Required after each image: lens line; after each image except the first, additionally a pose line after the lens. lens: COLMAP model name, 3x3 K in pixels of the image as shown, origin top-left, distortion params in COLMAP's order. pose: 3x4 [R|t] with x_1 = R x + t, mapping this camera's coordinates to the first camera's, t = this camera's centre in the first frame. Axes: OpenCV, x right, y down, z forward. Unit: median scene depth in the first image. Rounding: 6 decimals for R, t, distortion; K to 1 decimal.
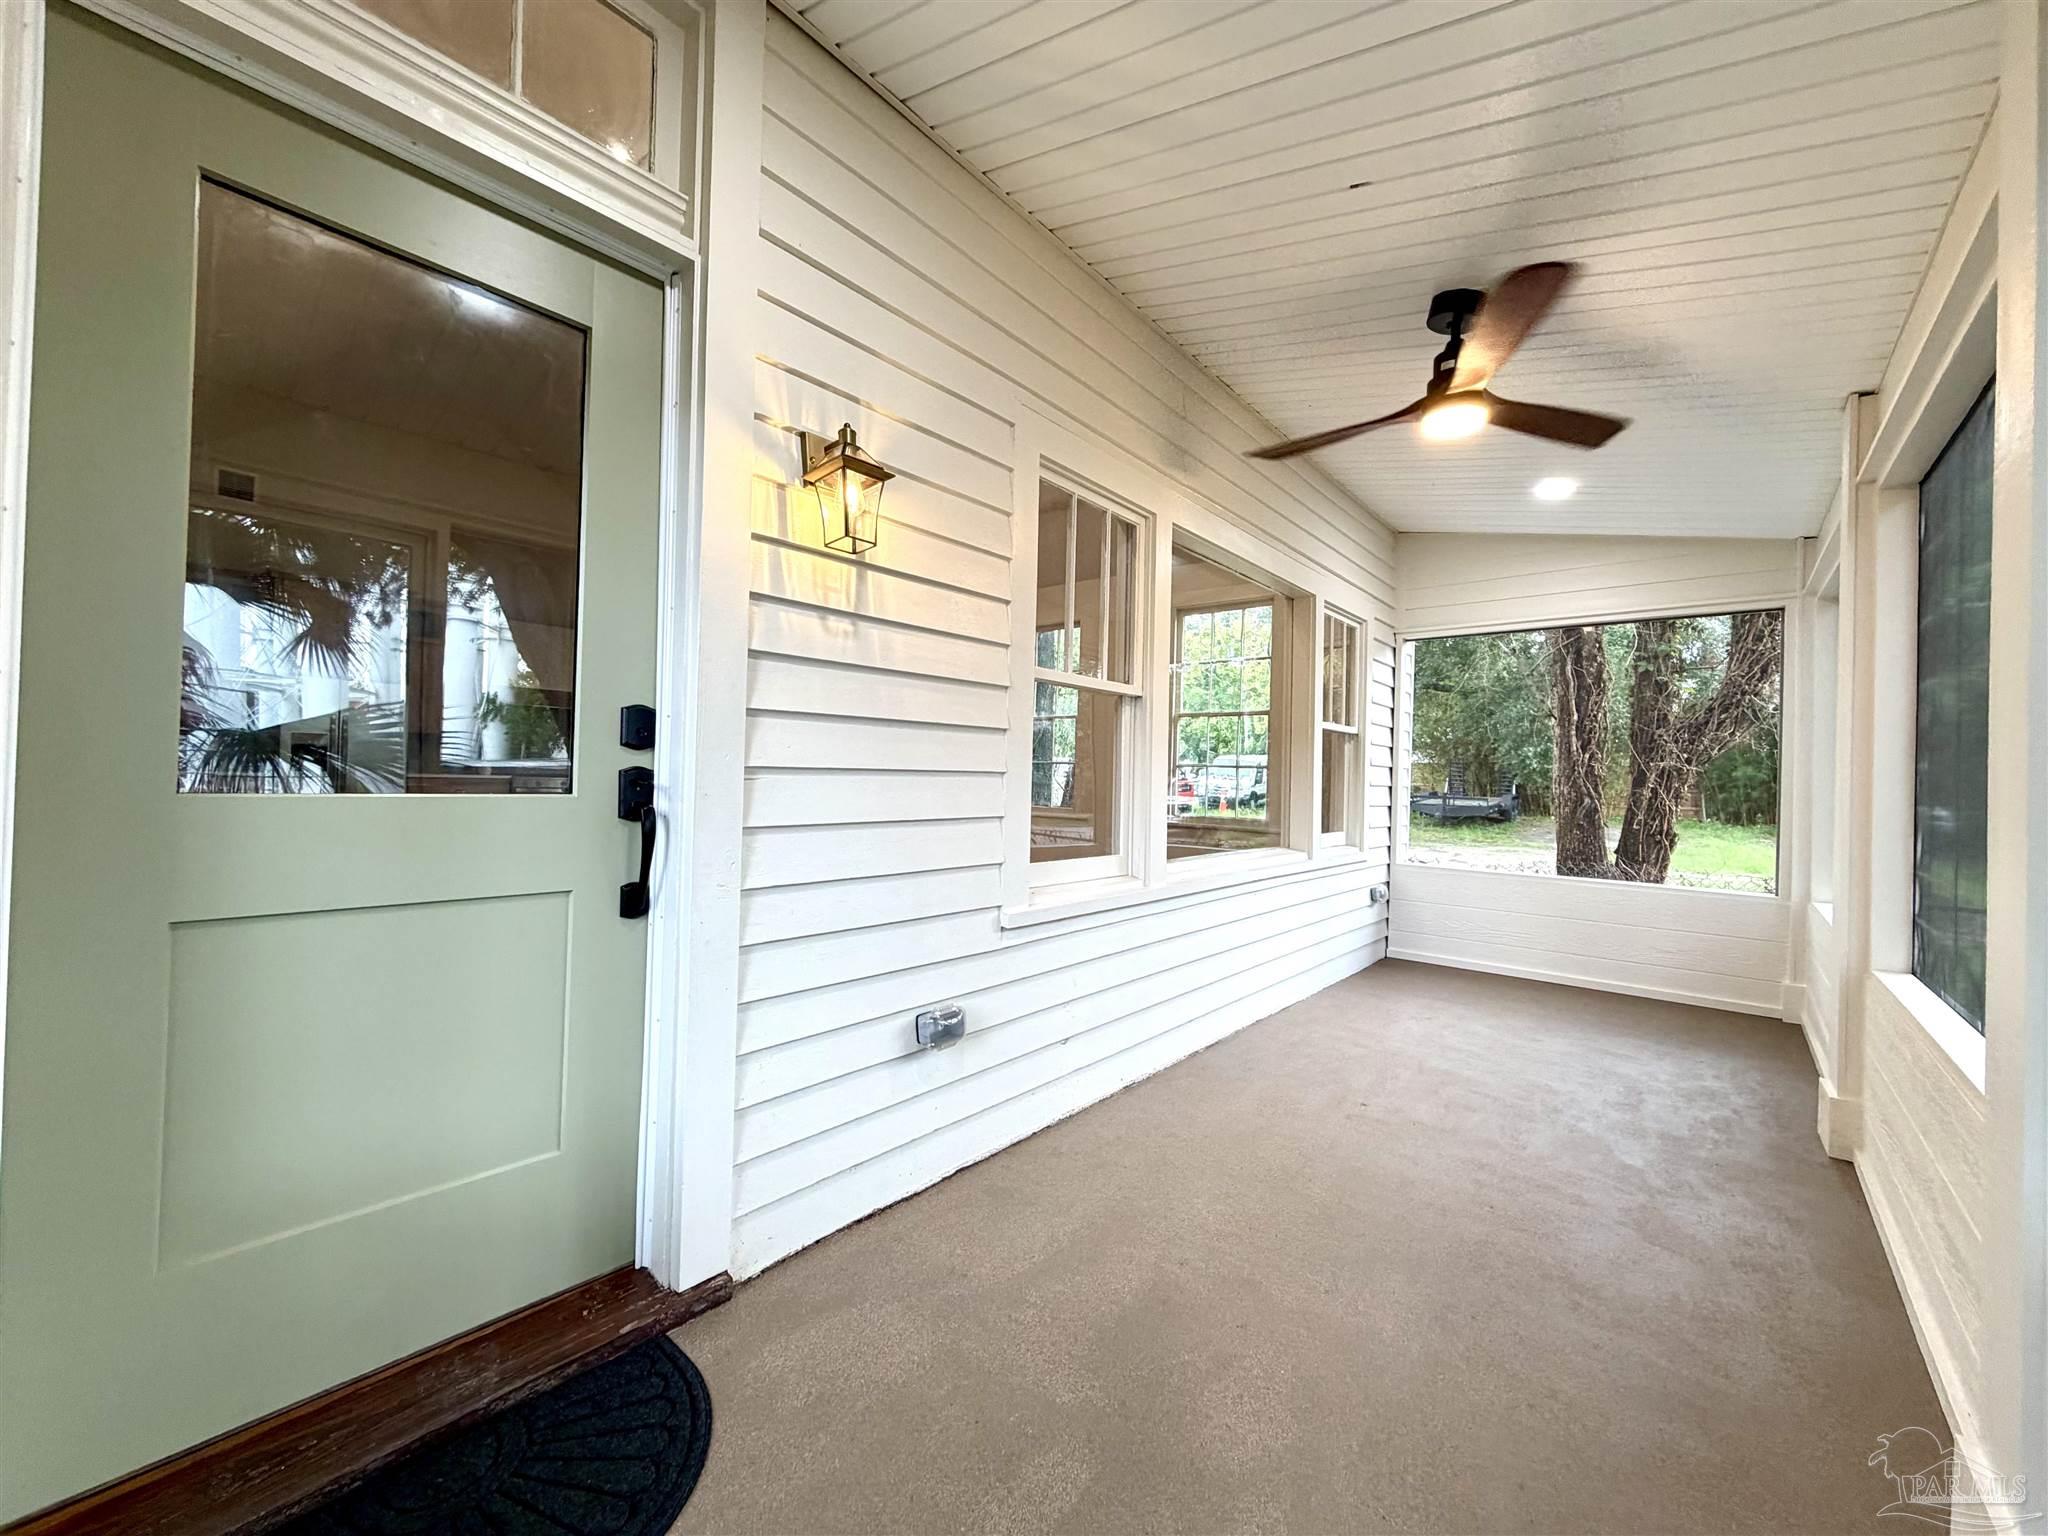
lens RADIAL K [[814.8, 0, 1018.4], [0, 814.8, 767.0], [0, 0, 1]] dist [-0.003234, 0.000009]
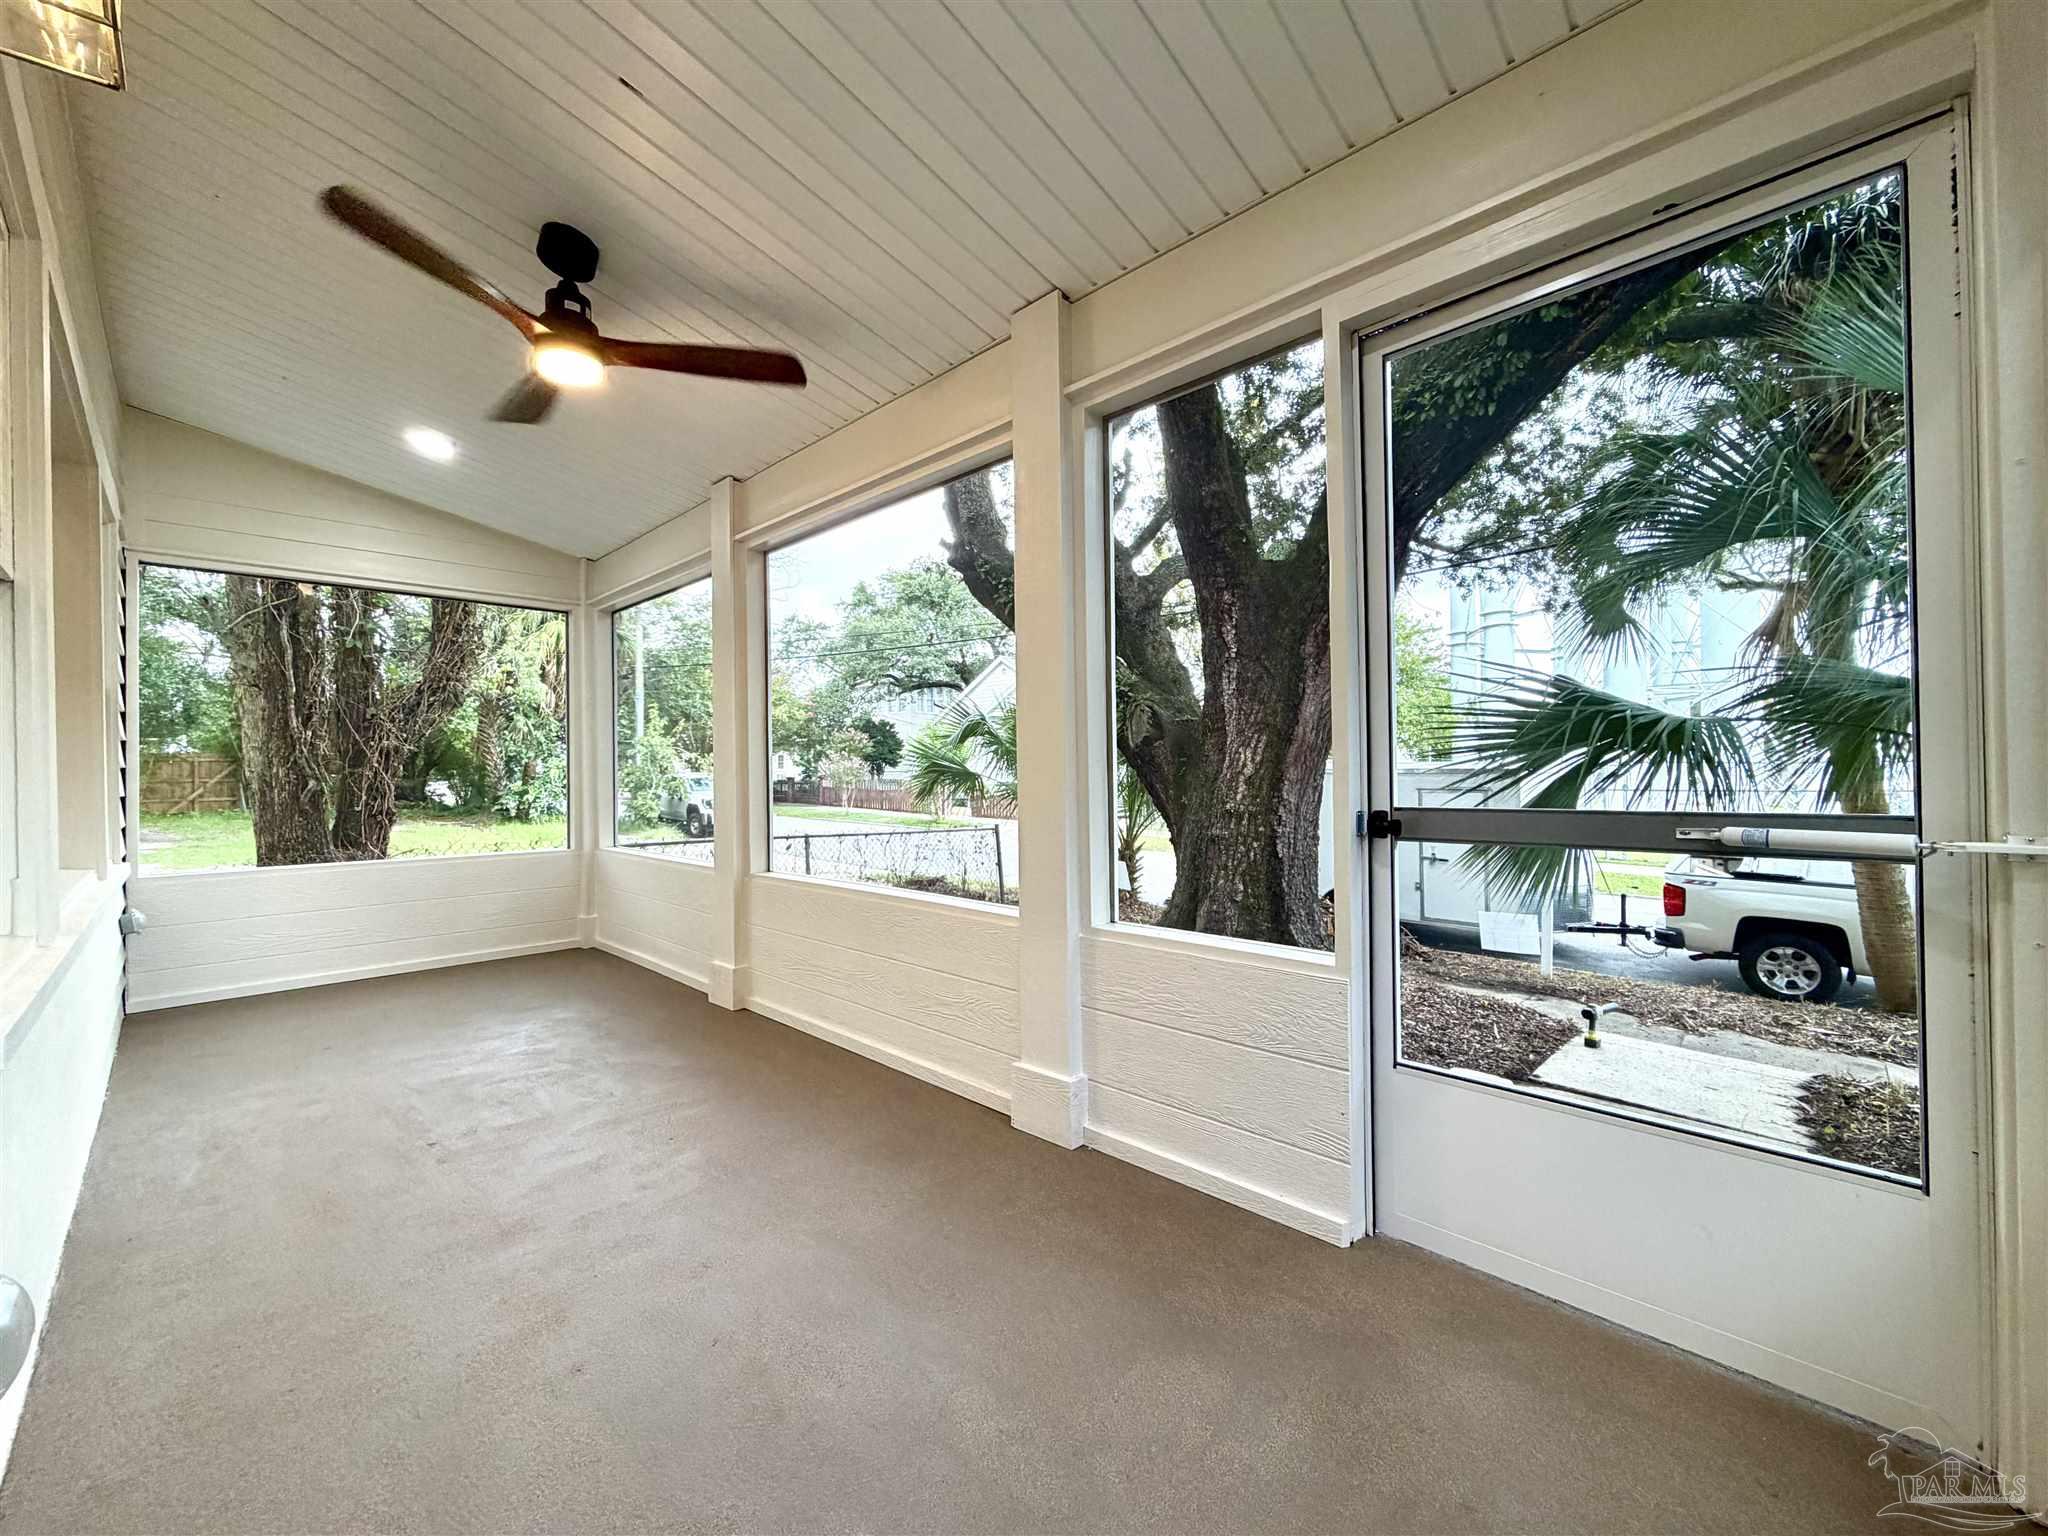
lens RADIAL K [[814.8, 0, 1019.1], [0, 814.8, 767.6], [0, 0, 1]] dist [-0.003234, 0.000009]
pose [[0.059744, -0.020794, 0.997997, -0.195739], [0.004447, 0.999779, 0.020565, 0.011951], [-0.998204, 0.003209, 0.059823, 0.201764]]
